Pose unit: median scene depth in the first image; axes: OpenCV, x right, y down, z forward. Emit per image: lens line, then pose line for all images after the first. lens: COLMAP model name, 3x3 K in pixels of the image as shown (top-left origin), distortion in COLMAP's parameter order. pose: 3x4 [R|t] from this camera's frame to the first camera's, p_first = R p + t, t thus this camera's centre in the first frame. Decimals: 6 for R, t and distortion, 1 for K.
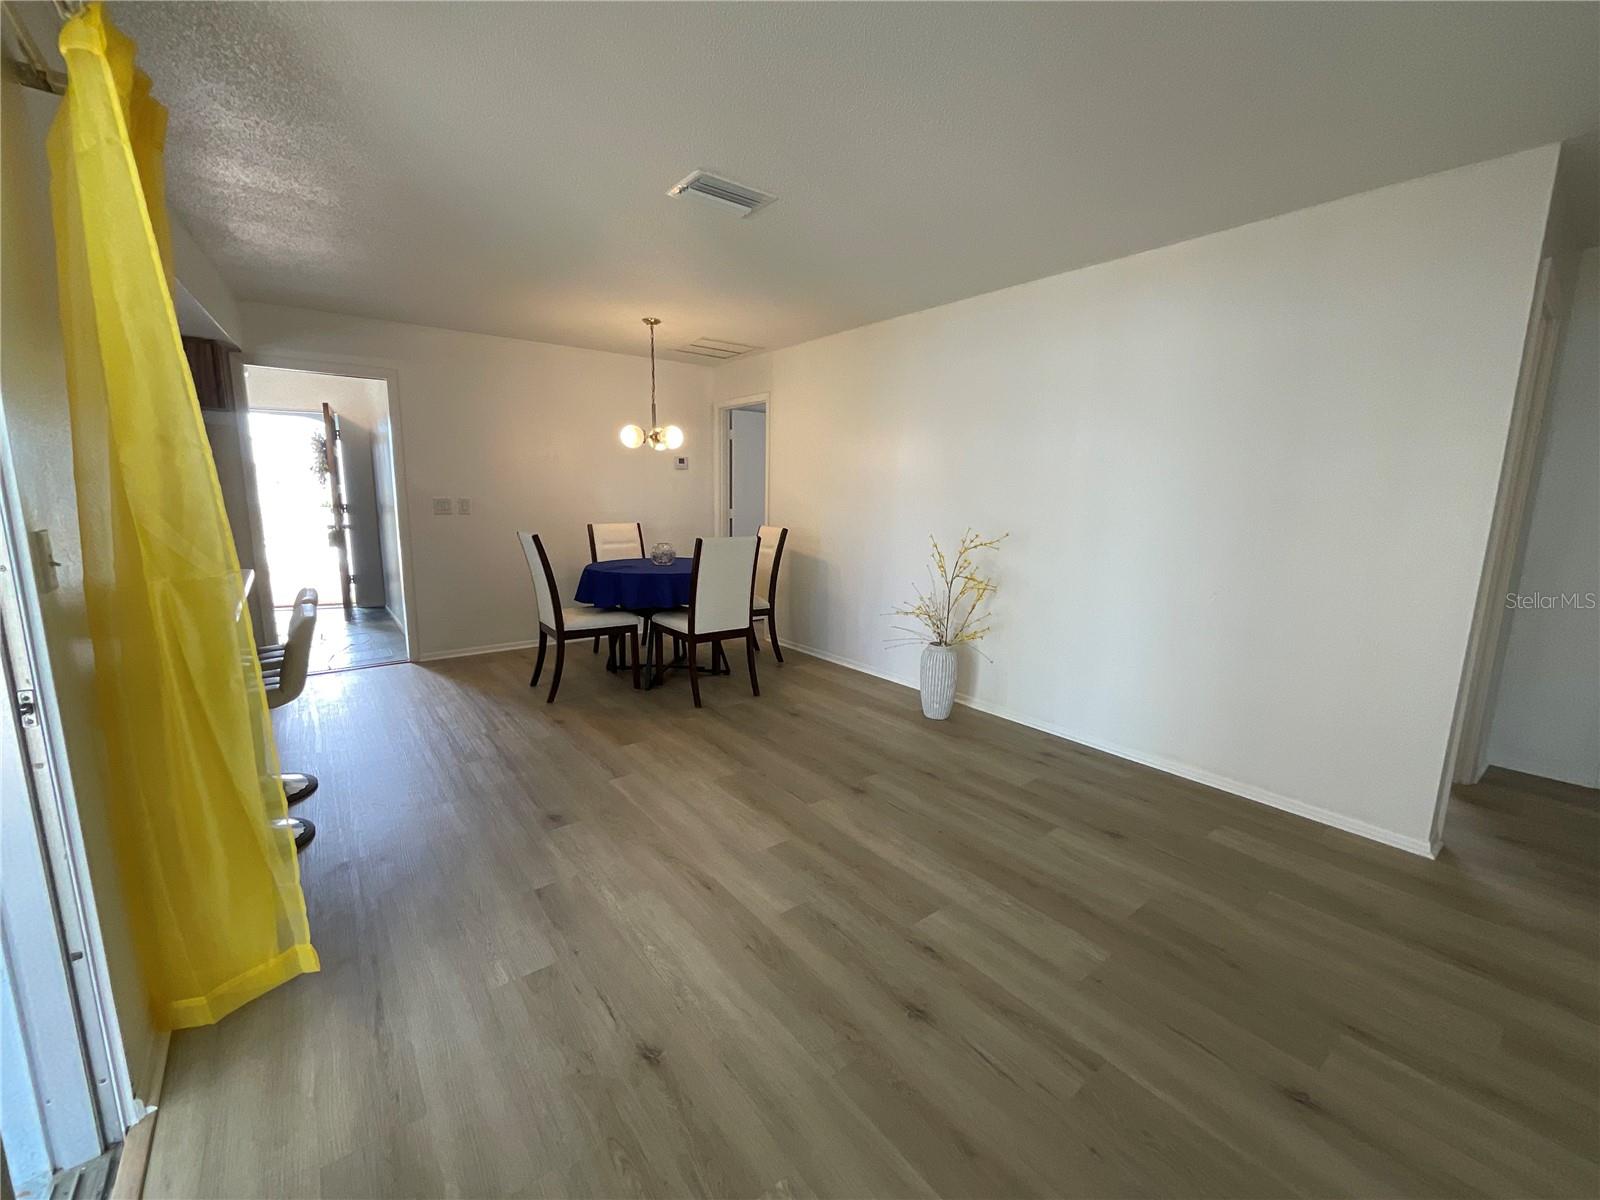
lens RADIAL K [[651.3, 0, 796.8], [0, 651.3, 598.2], [0, 0, 1]] dist [0.000584, 0.000195]
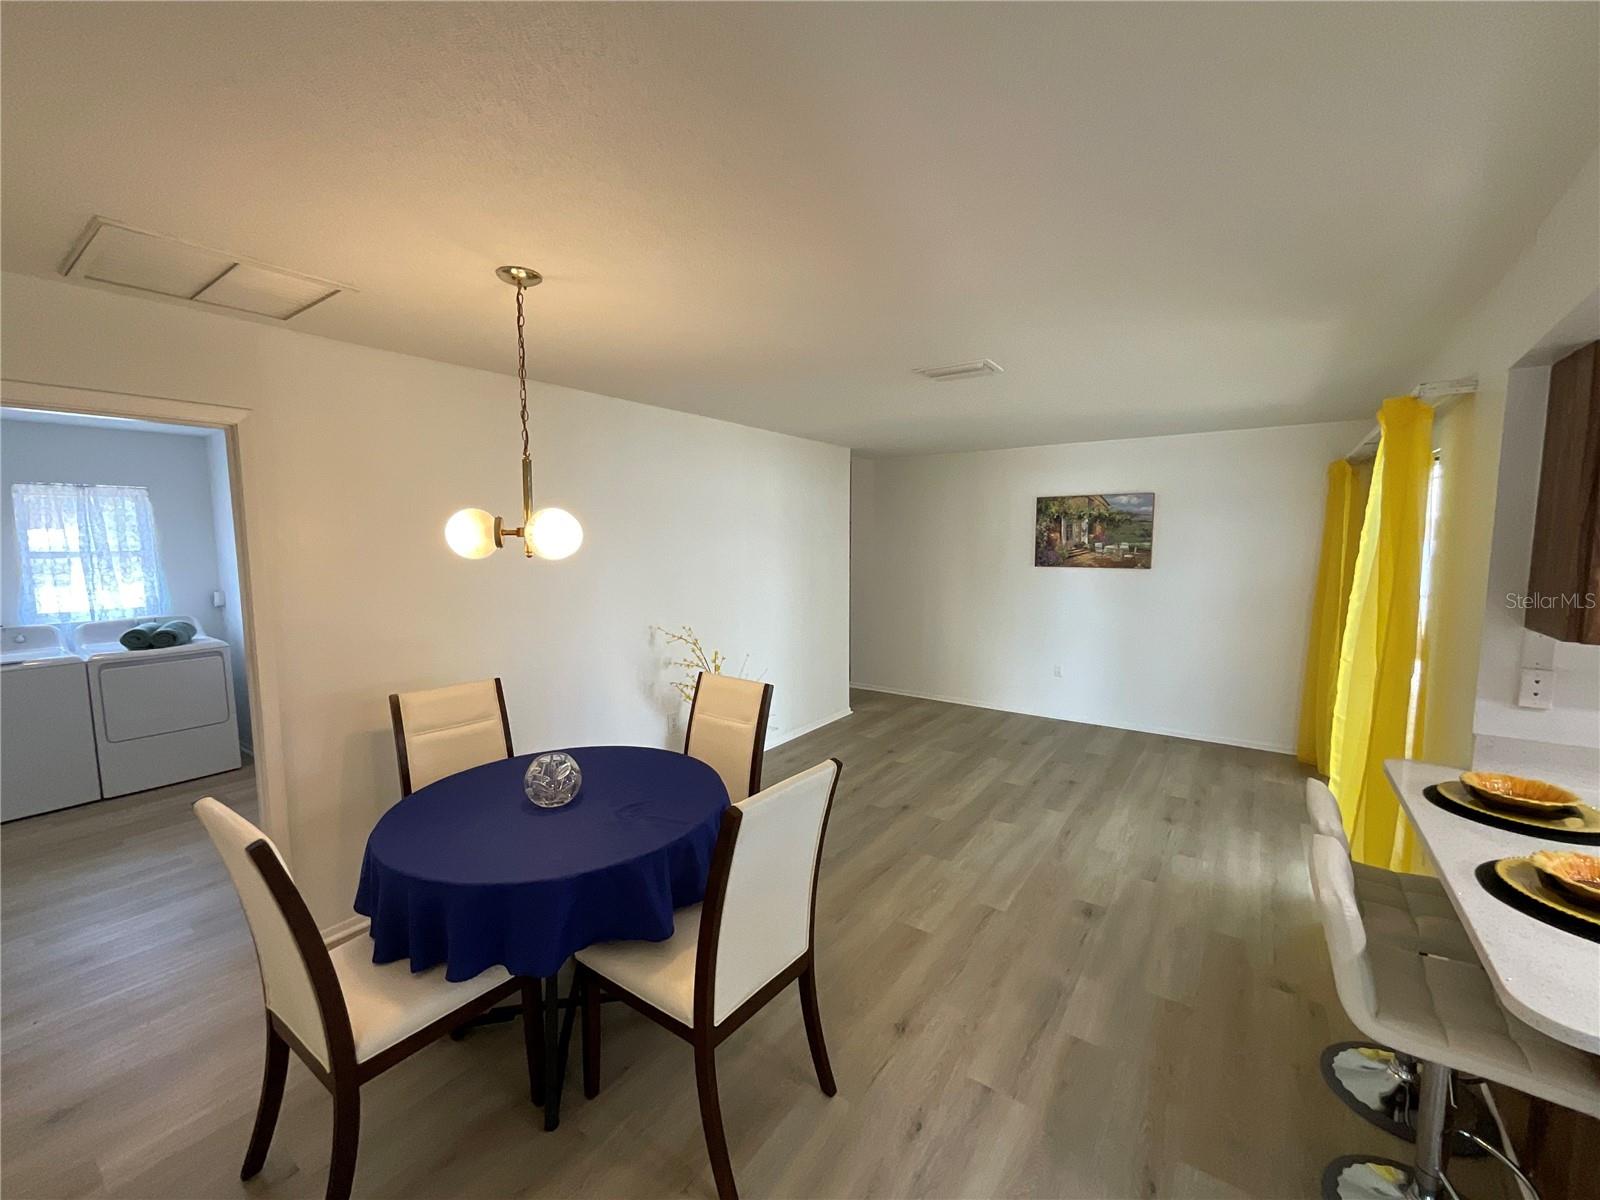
lens RADIAL K [[669.1, 0, 800.0], [0, 669.1, 600.0], [0, 0, 1]] dist [0.008695, 0.000069]
pose [[-0.304336, -0.111534, 0.946013, -0.956550], [0.151933, 0.974724, 0.163796, -0.336462], [-0.940370, 0.193580, -0.279698, 1.294180]]
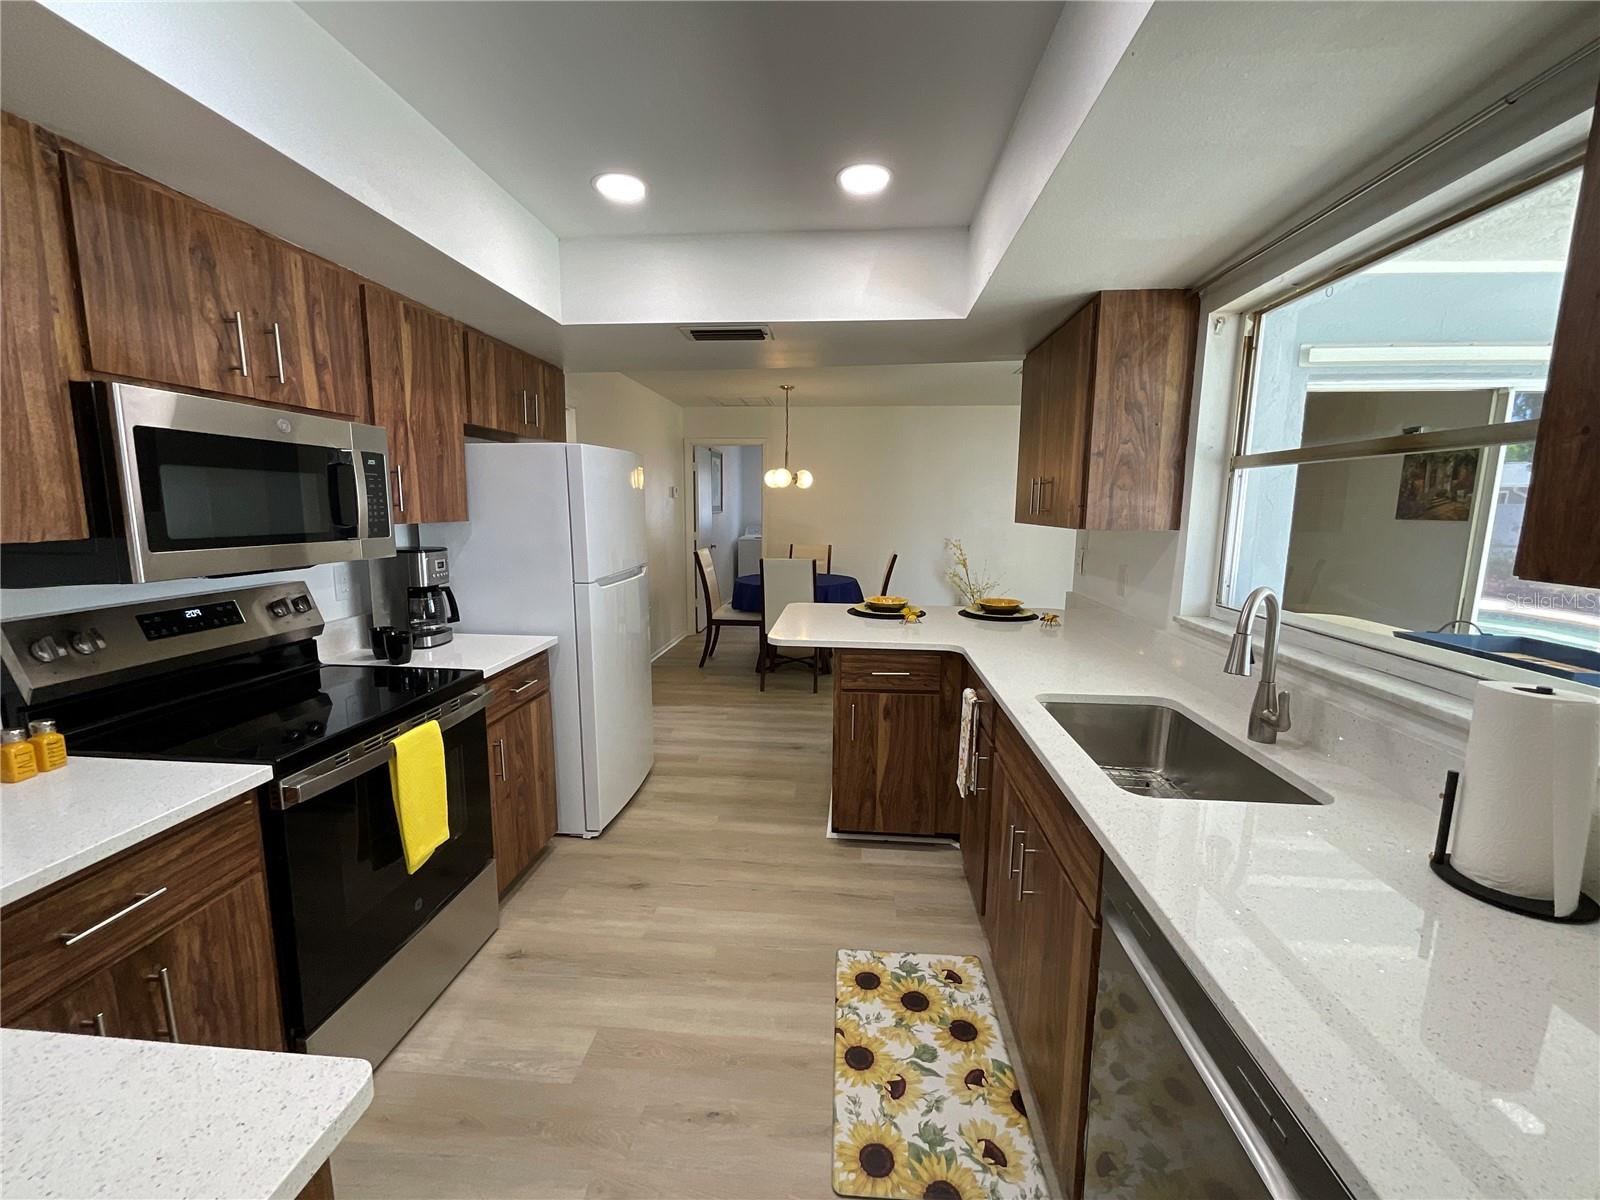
lens RADIAL K [[651.3, 0, 796.8], [0, 651.3, 598.2], [0, 0, 1]] dist [0.000584, 0.000195]
pose [[0.678157, -0.119940, 0.725063, -1.512461], [0.122949, 0.991204, 0.048970, -0.103050], [-0.724559, 0.055937, 0.686939, 0.182522]]
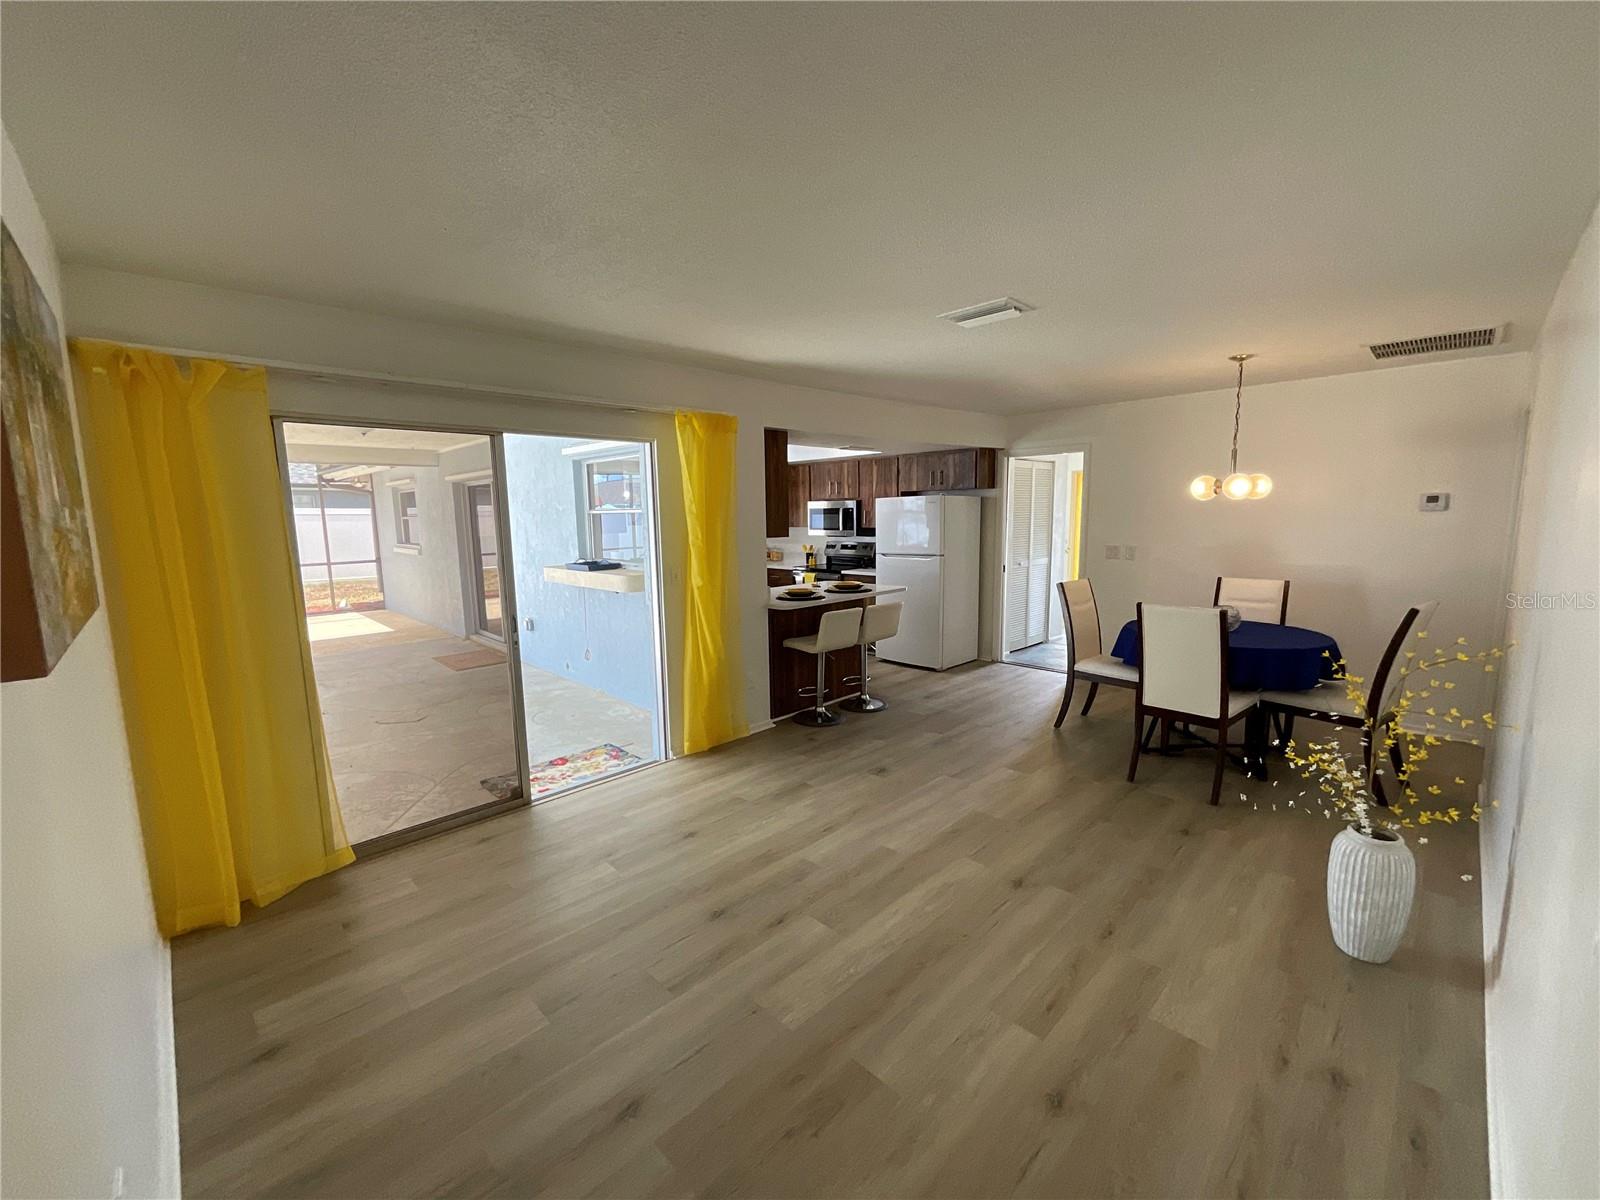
lens RADIAL K [[637.4, 0, 795.9], [0, 637.4, 597.5], [0, 0, 1]] dist [0.001559, 0.000288]
pose [[0.113648, 0.111090, -0.987291, 0.785741], [-0.142455, 0.985283, 0.094466, -0.129228], [0.983255, 0.129908, 0.127801, 0.437258]]
